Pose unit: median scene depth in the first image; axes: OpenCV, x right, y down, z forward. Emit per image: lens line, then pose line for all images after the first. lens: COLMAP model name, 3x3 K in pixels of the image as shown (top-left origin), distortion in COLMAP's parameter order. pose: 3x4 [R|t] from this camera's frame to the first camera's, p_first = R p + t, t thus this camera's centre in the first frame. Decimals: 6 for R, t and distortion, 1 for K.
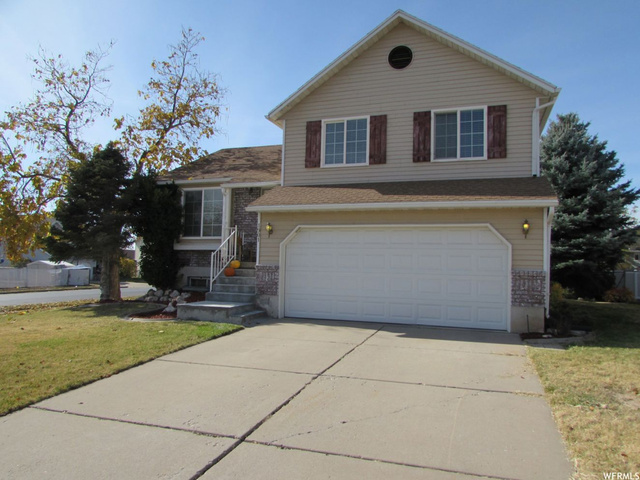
lens RADIAL K [[454.2, 0, 320.0], [0, 454.2, 240.0], [0, 0, 1]] dist [-0.022937, 0.004017]
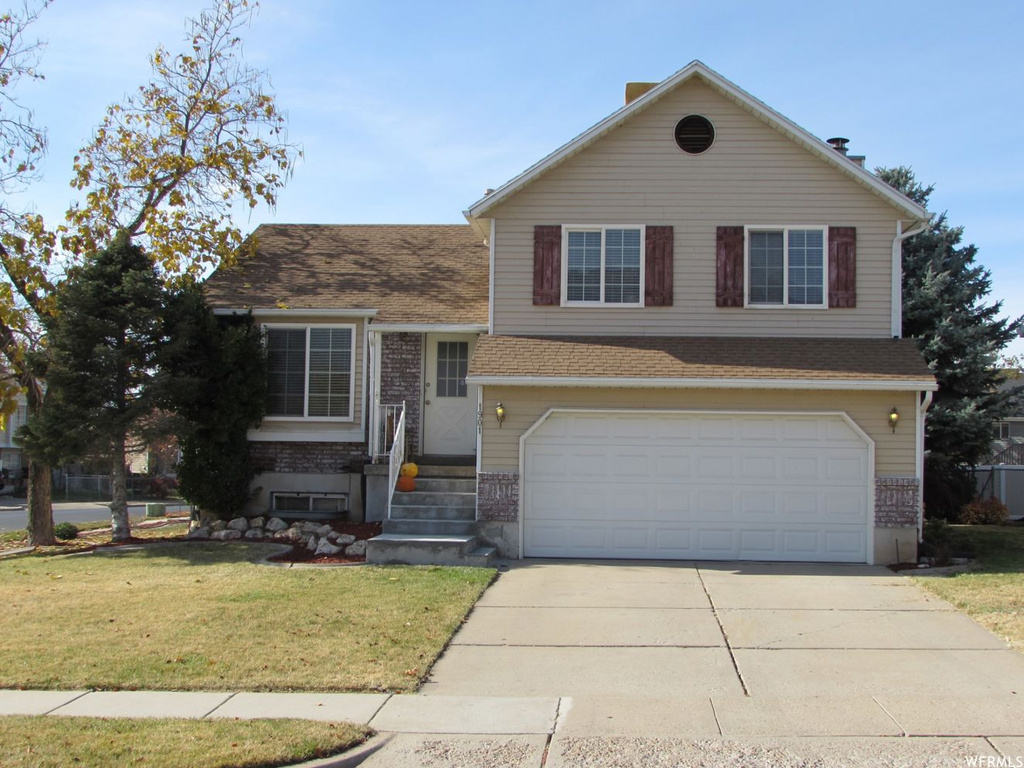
lens RADIAL K [[1284.0, 0, 512.0], [0, 1284.0, 384.0], [0, 0, 1]] dist [-0.028639, -0.021918]
pose [[0.966223, 0.005381, 0.257652, -0.531166], [-0.007510, 0.999945, 0.007279, -0.074705], [-0.257599, -0.008969, 0.966210, -0.656260]]
